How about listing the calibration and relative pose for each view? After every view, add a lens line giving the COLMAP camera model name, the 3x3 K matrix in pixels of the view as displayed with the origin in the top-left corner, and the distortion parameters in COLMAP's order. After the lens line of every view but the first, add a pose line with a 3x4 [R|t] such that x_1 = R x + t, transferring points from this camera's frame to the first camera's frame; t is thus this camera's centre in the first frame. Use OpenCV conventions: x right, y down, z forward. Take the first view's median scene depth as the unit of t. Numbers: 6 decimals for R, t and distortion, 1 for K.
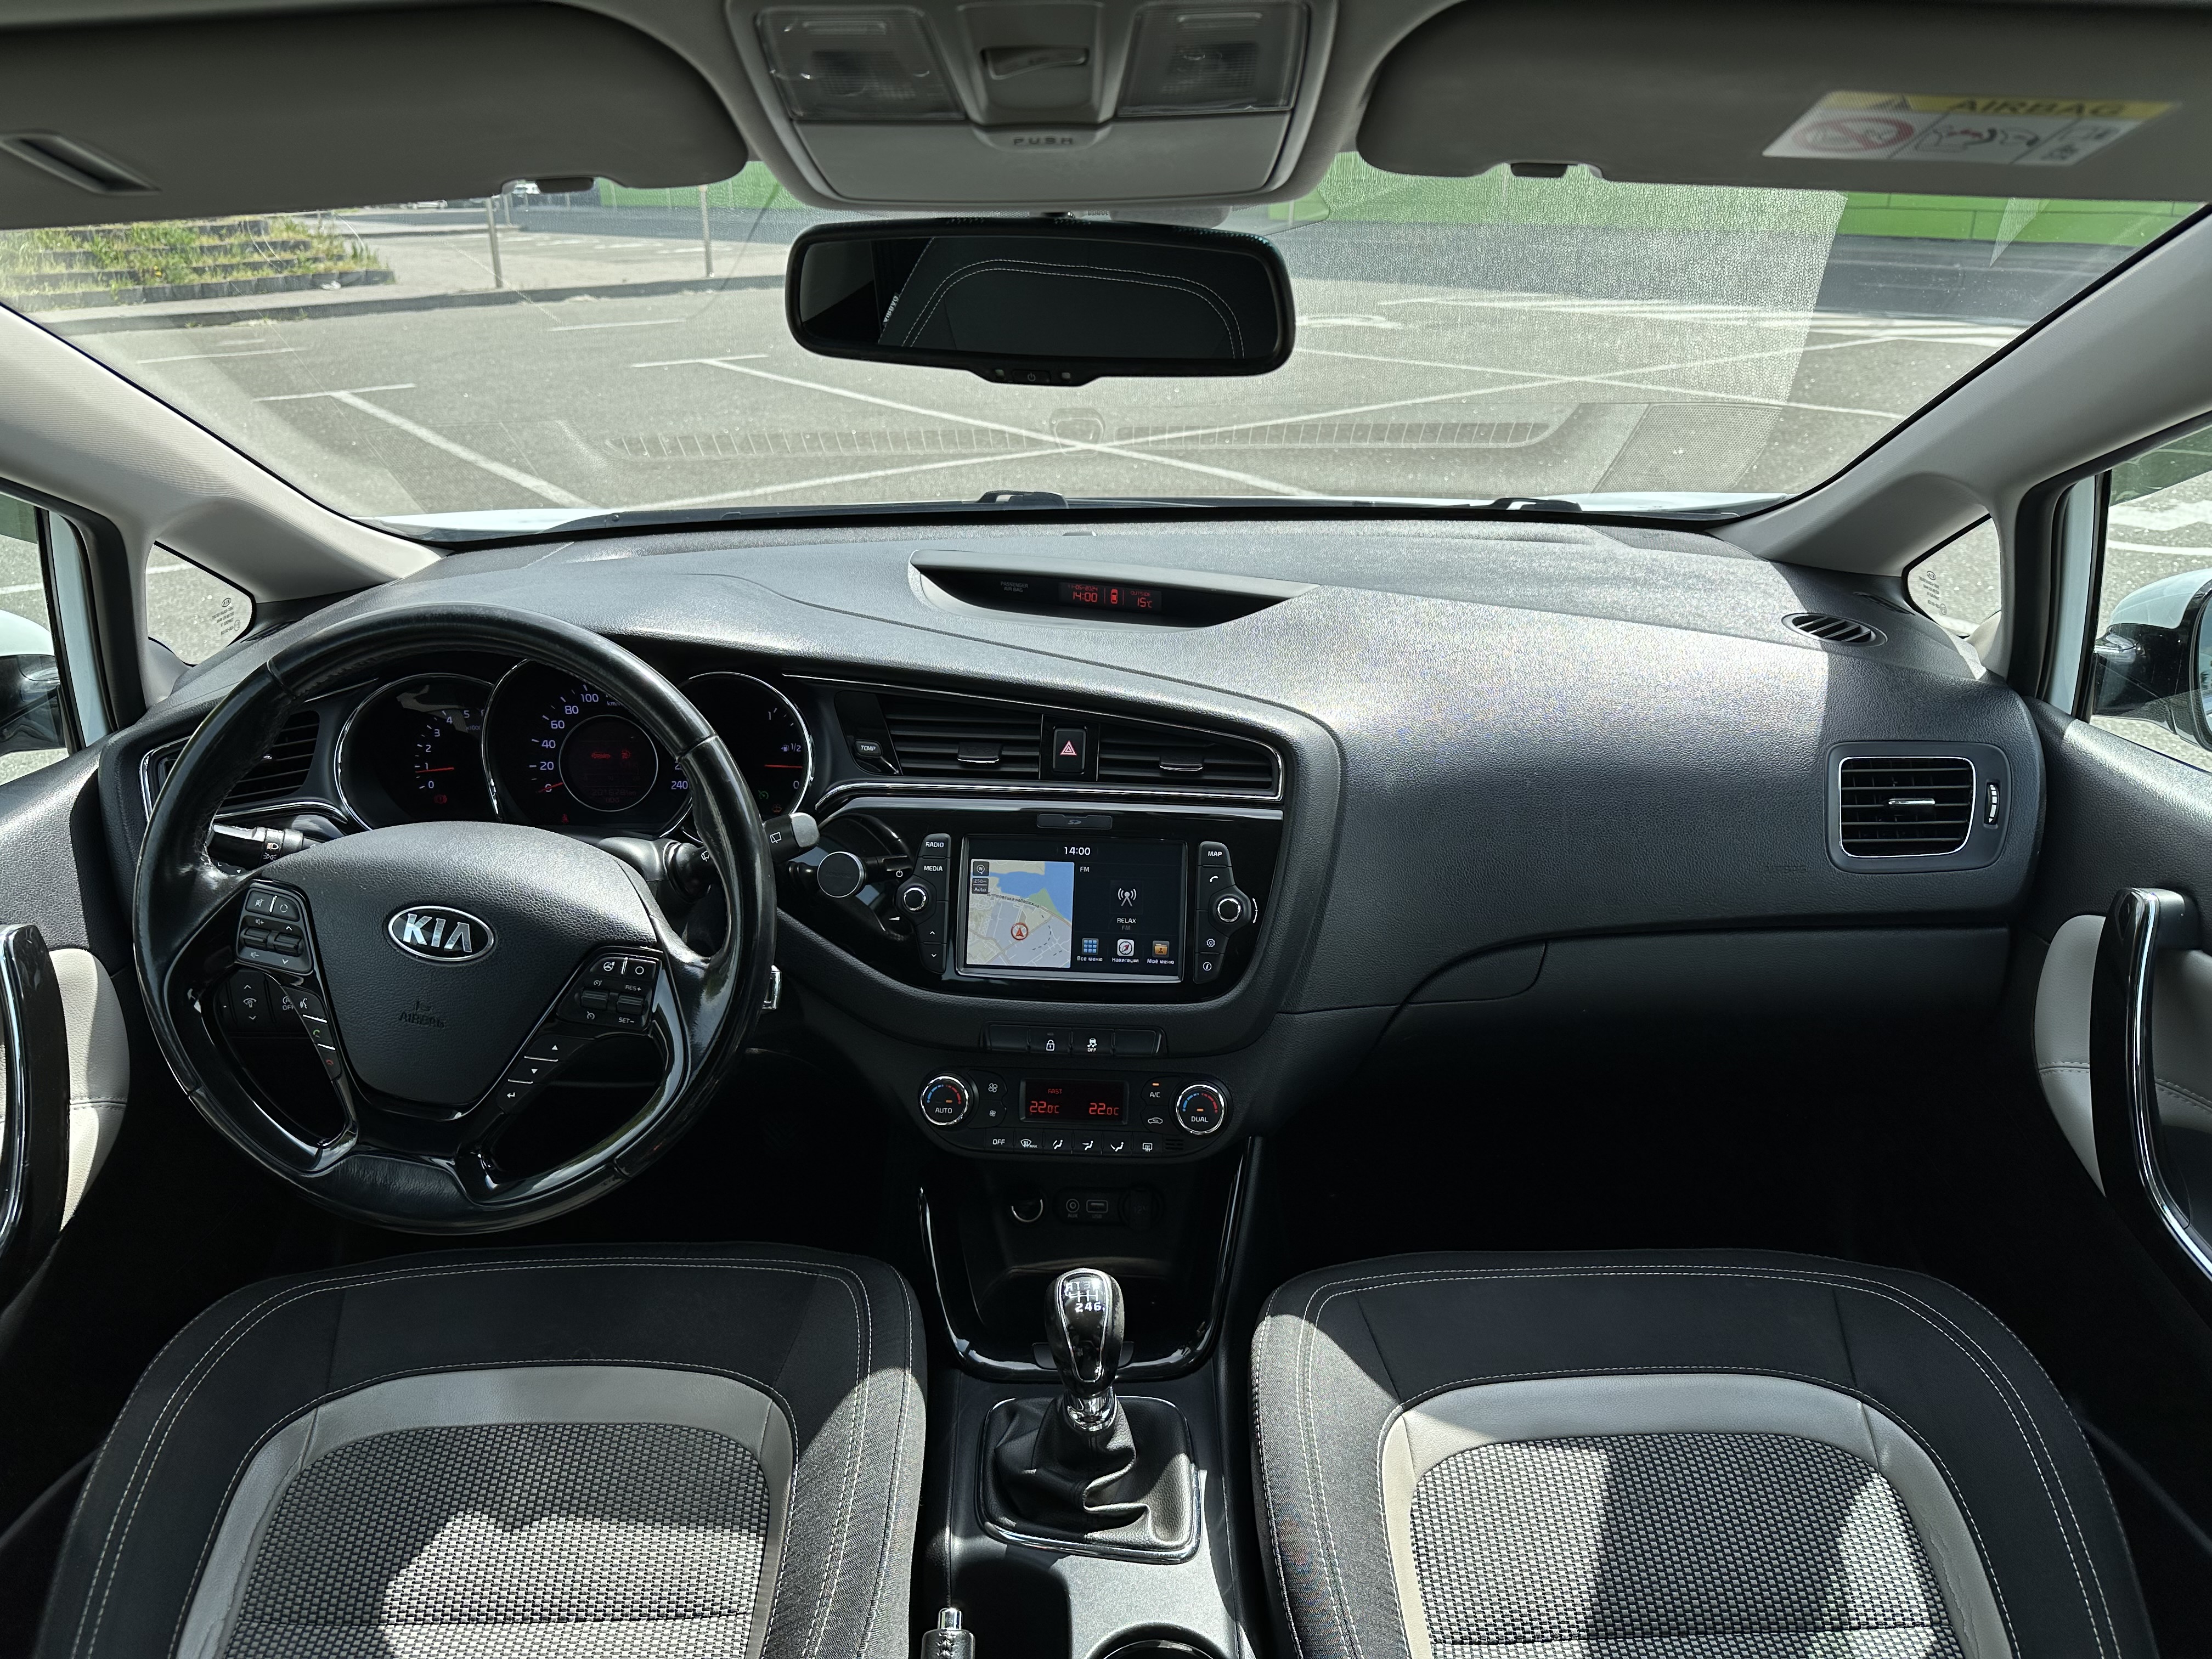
lens RADIAL K [[1563.4, 0, 1111.0], [0, 1563.4, 820.5], [0, 0, 1]] dist [0.030599, -0.031285]
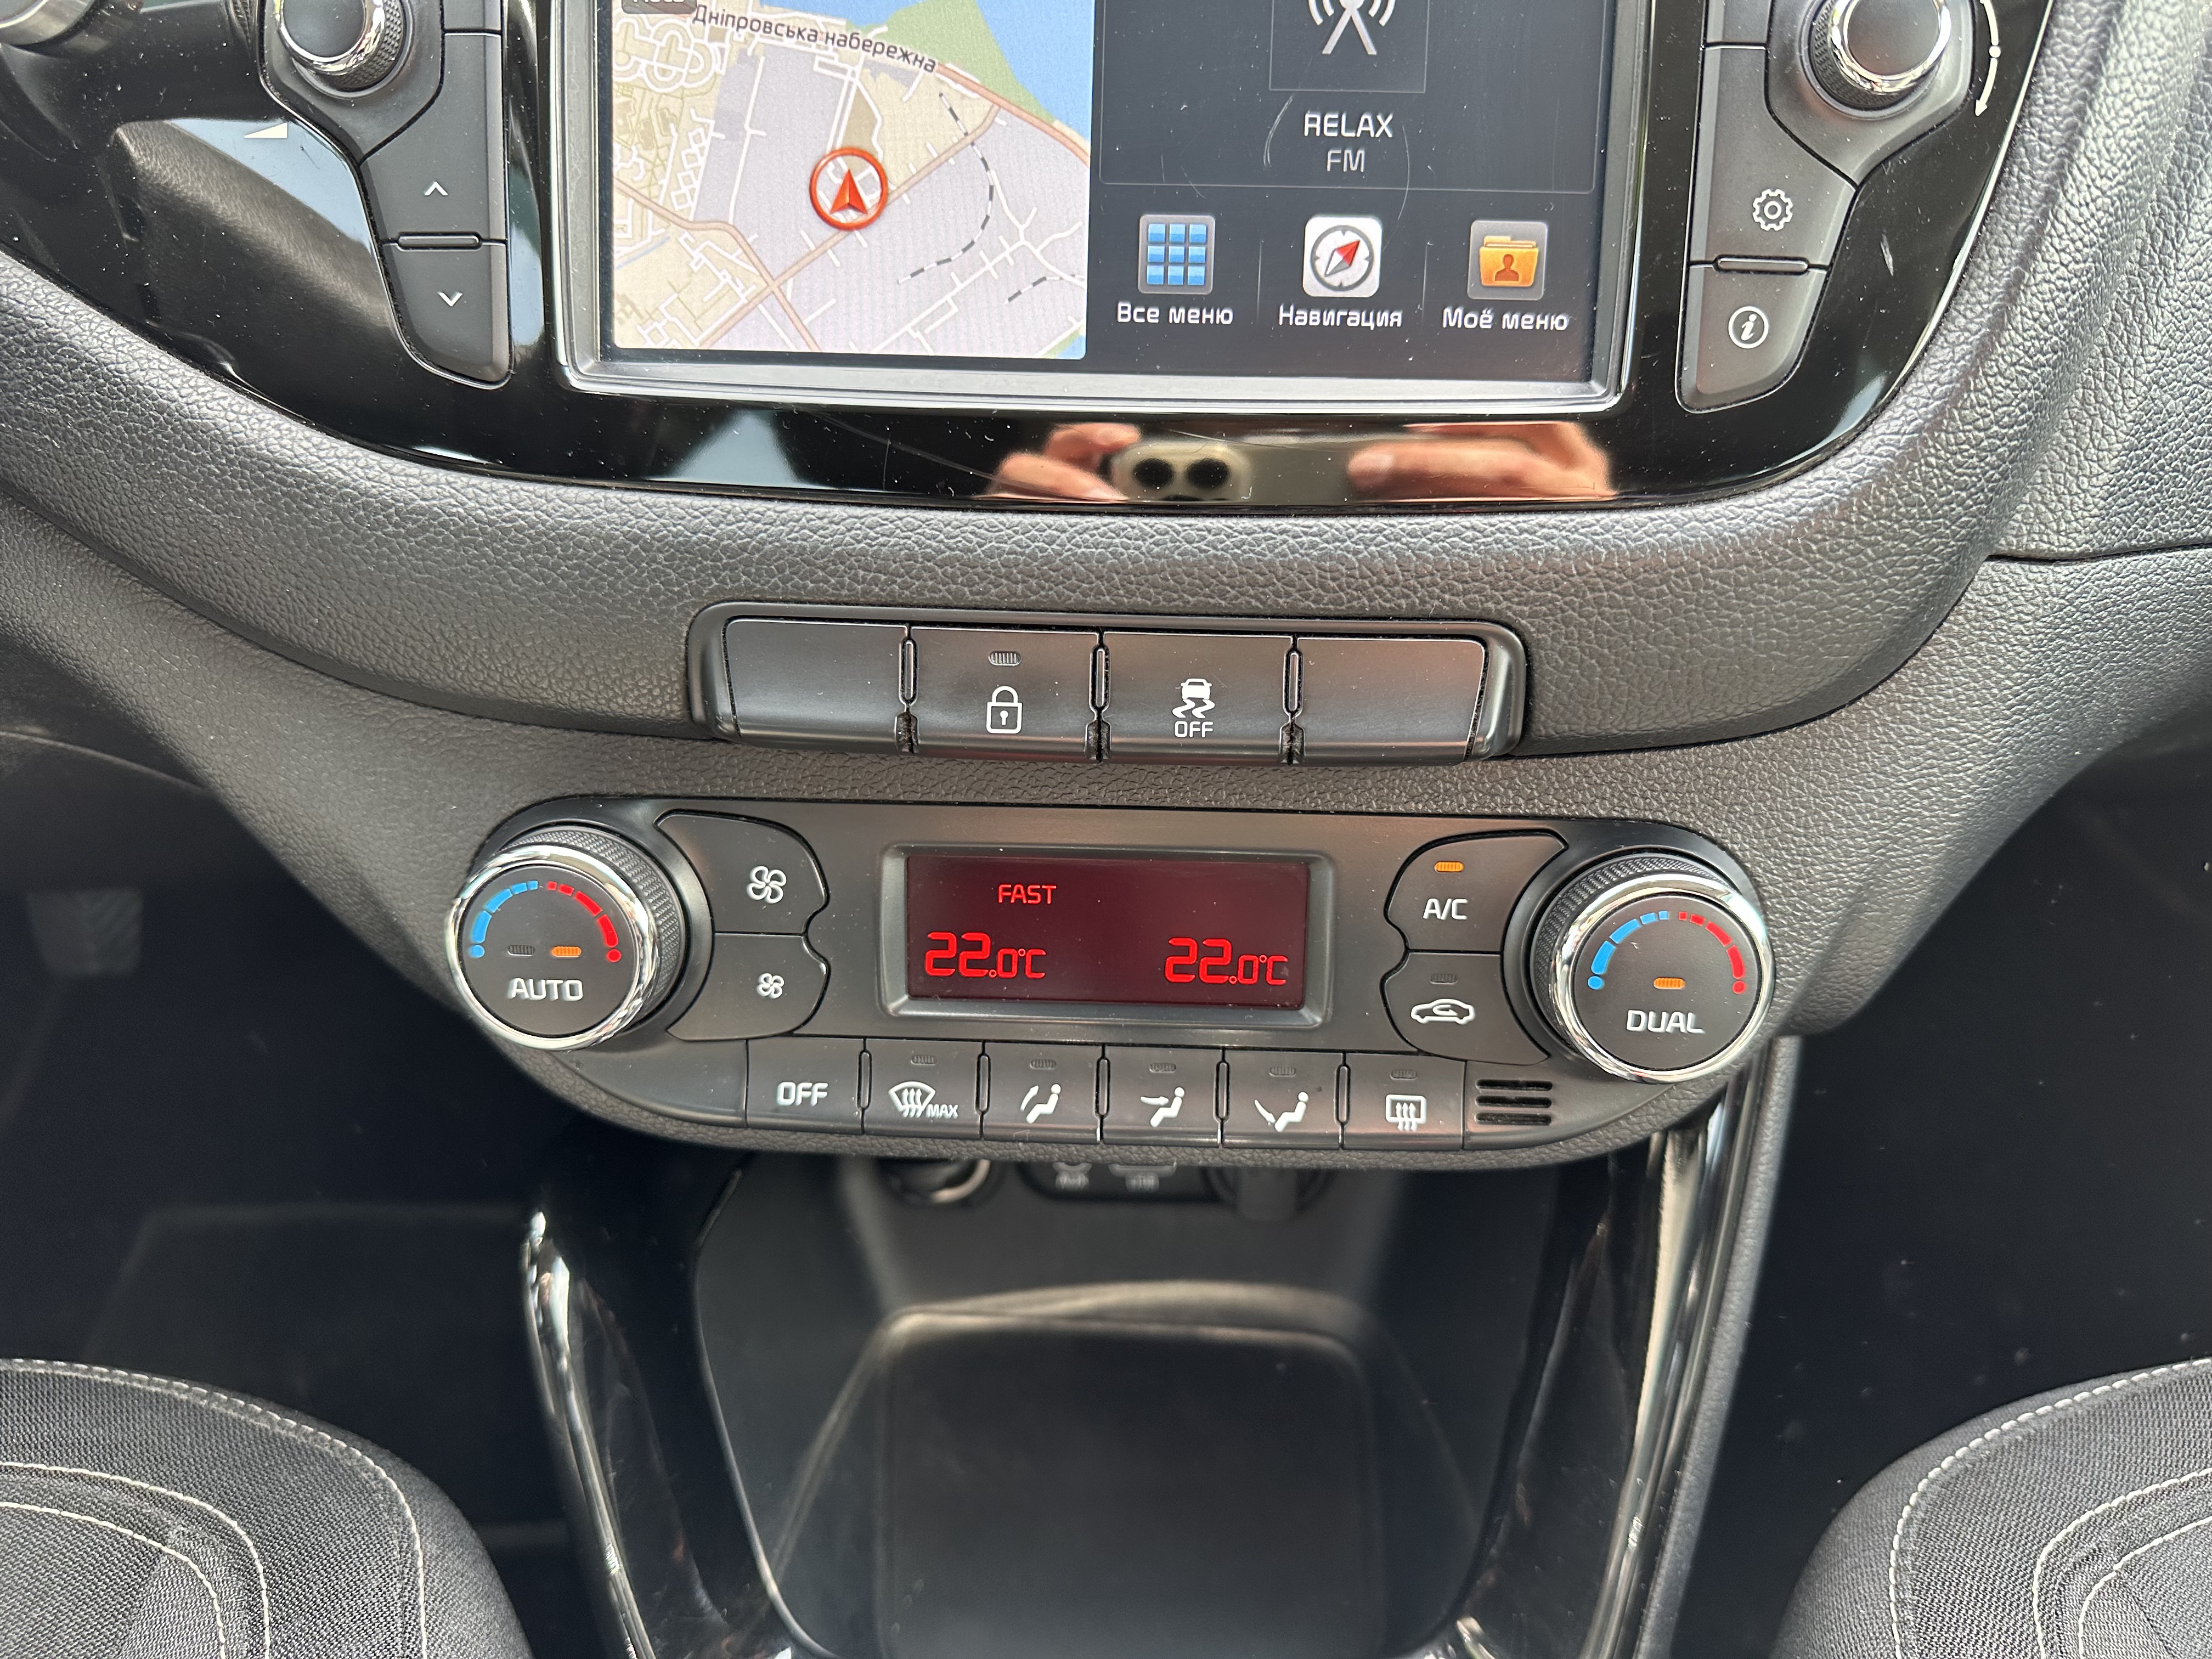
lens RADIAL K [[1563.4, 0, 1113.2], [0, 1563.4, 824.3], [0, 0, 1]] dist [0.030599, -0.031285]
pose [[0.999144, -0.013006, 0.039269, -0.031706], [0.003269, 0.971141, 0.238484, 0.105761], [-0.041237, -0.238151, 0.970352, 0.771938]]
